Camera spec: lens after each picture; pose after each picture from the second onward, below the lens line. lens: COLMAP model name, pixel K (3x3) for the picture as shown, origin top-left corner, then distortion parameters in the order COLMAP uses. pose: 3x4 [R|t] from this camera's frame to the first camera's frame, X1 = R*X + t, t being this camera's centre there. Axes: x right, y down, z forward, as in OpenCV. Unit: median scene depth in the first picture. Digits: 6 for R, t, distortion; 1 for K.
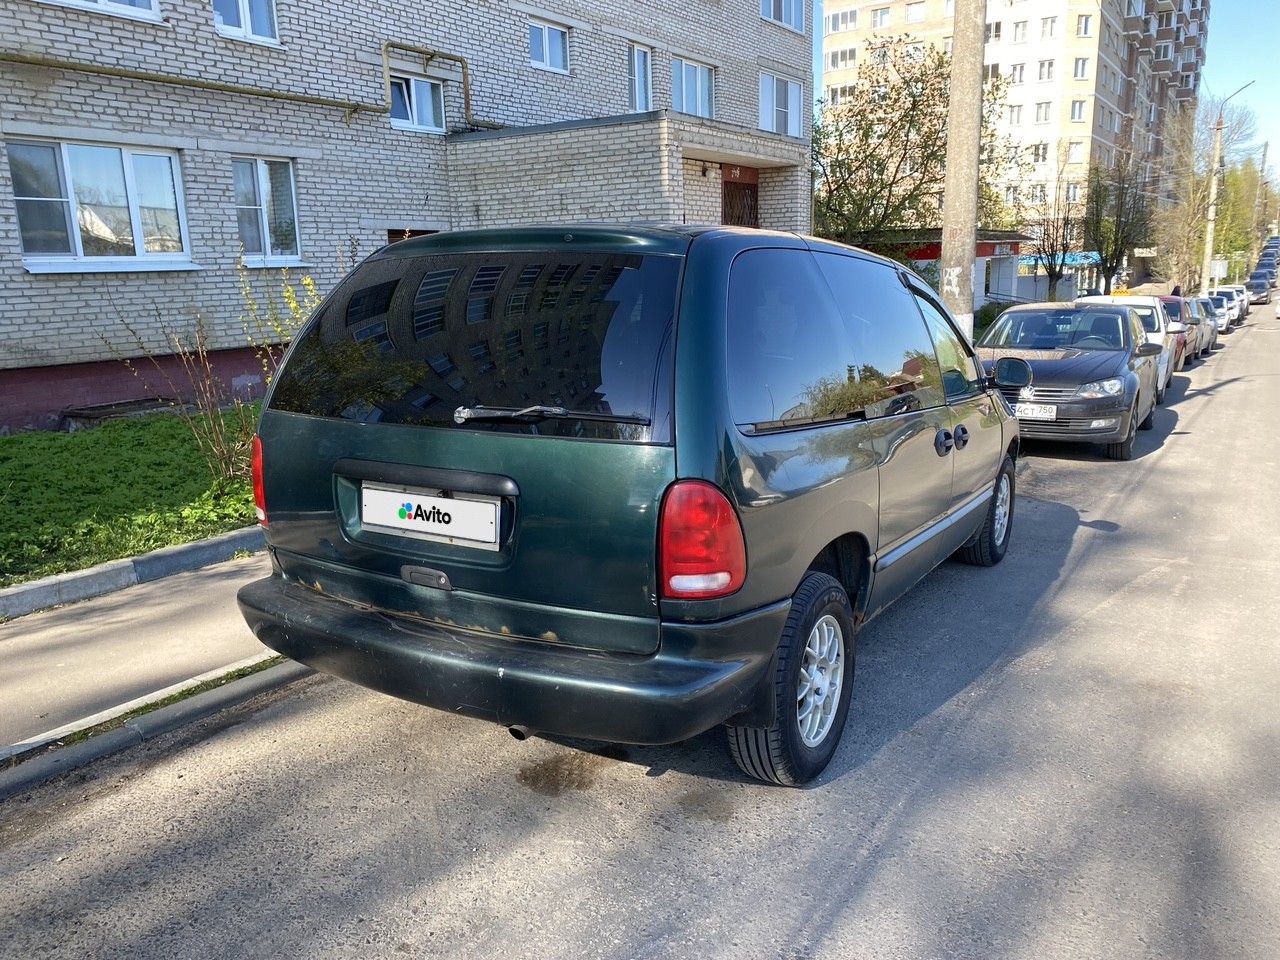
lens RADIAL K [[986.6, 0, 640.0], [0, 986.6, 480.0], [0, 0, 1]] dist [-0.005227, -0.007839]
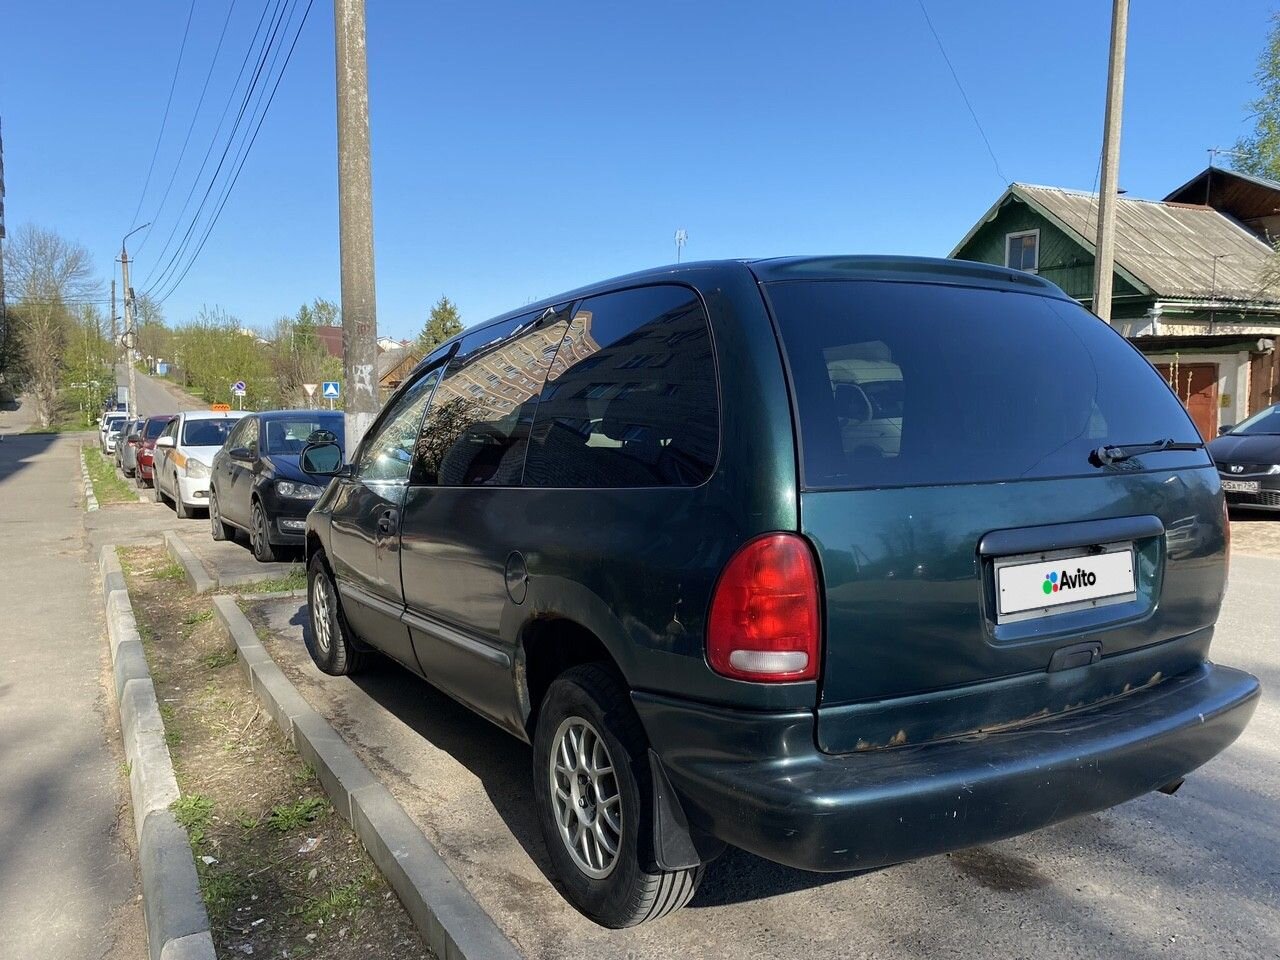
lens RADIAL K [[986.6, 0, 640.0], [0, 986.6, 480.0], [0, 0, 1]] dist [-0.005227, -0.007839]
pose [[0.463264, -0.051794, 0.884706, -1.121108], [0.166532, 0.985595, -0.029501, -0.085776], [-0.870433, 0.160998, 0.465216, 0.911099]]
